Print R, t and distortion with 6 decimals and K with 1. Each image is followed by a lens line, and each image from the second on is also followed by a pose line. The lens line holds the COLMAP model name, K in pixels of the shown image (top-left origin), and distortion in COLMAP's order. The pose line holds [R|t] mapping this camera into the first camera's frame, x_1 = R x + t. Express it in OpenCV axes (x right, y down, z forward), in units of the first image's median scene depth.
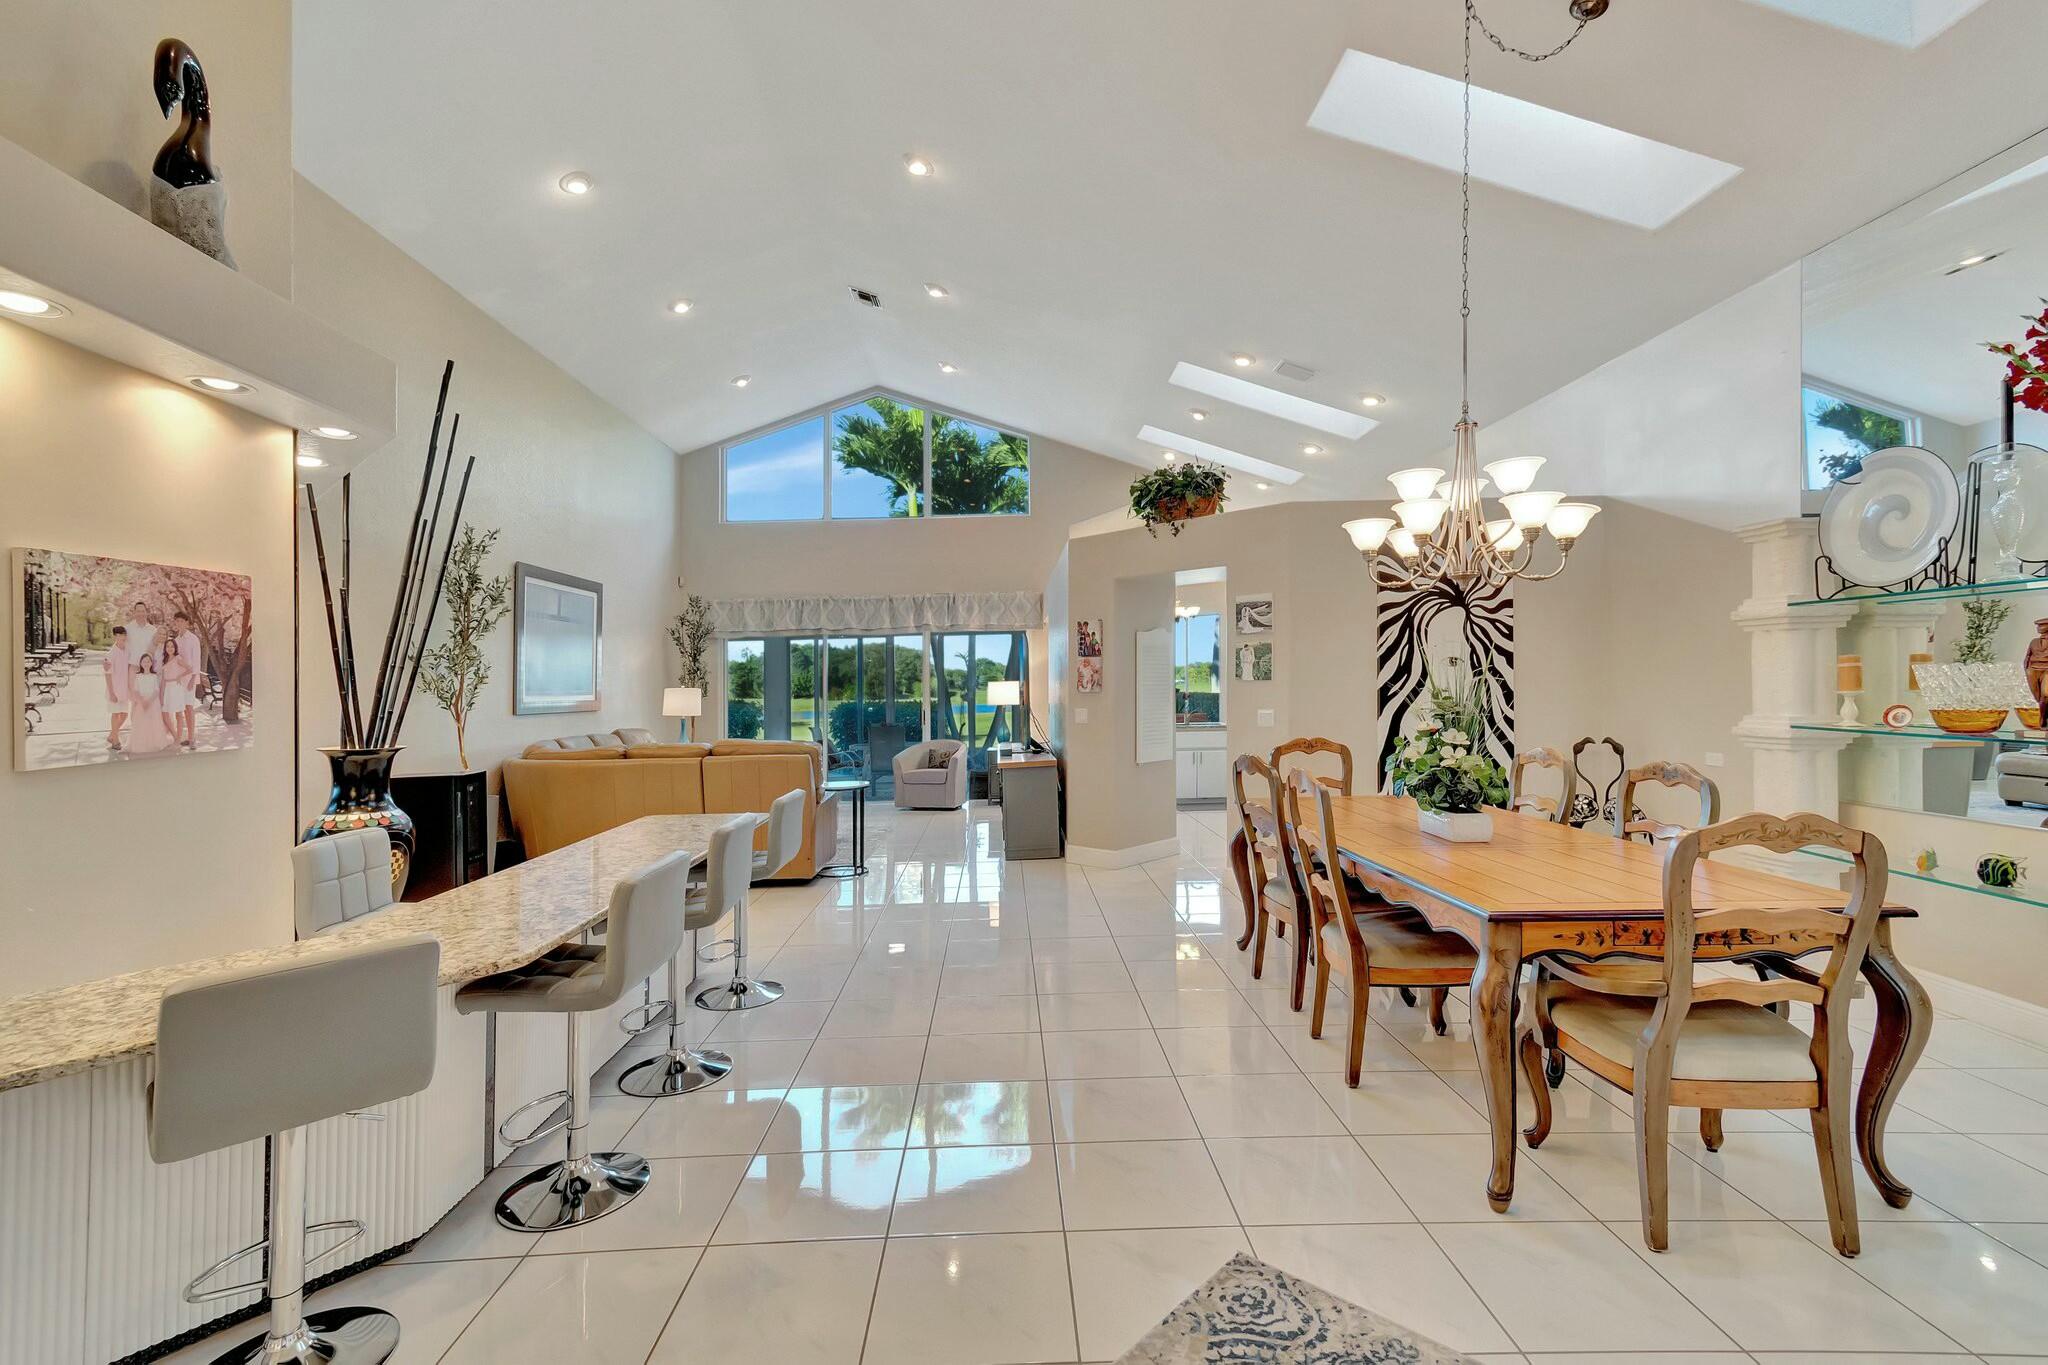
lens RADIAL K [[900.4, 0, 989.5], [0, 900.4, 688.5], [0, 0, 1]] dist [0.037240, 0.000016]
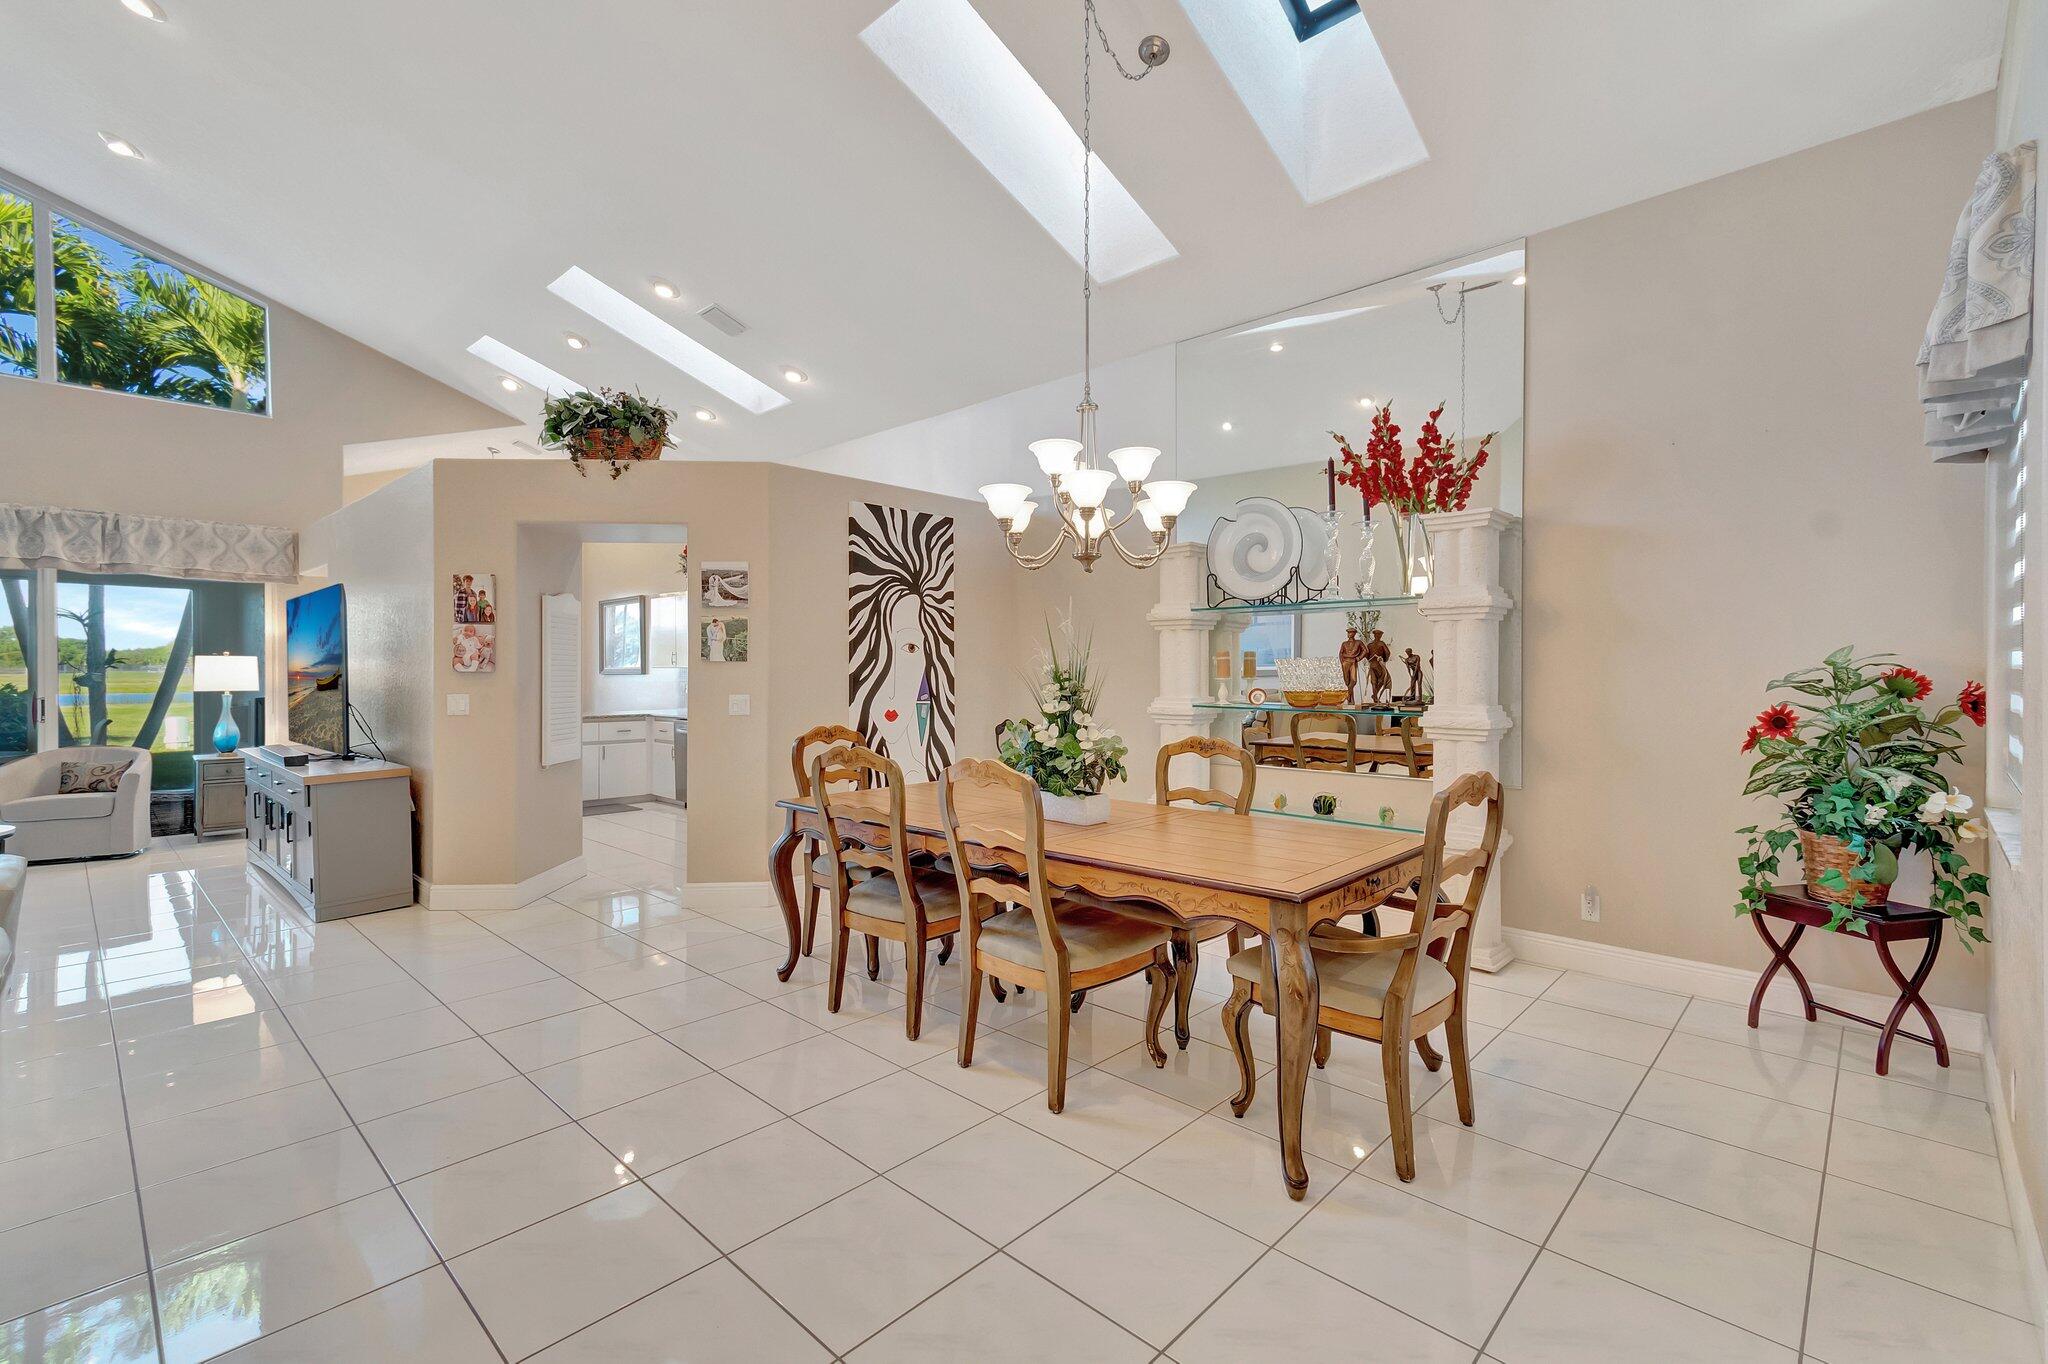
lens RADIAL K [[900.4, 0, 989.5], [0, 900.4, 688.0], [0, 0, 1]] dist [0.037240, 0.000016]
pose [[0.701882, 0.005908, 0.712269, -0.143838], [-0.013243, 0.999901, 0.004756, 0.009148], [-0.712170, -0.012770, 0.701891, 0.212020]]
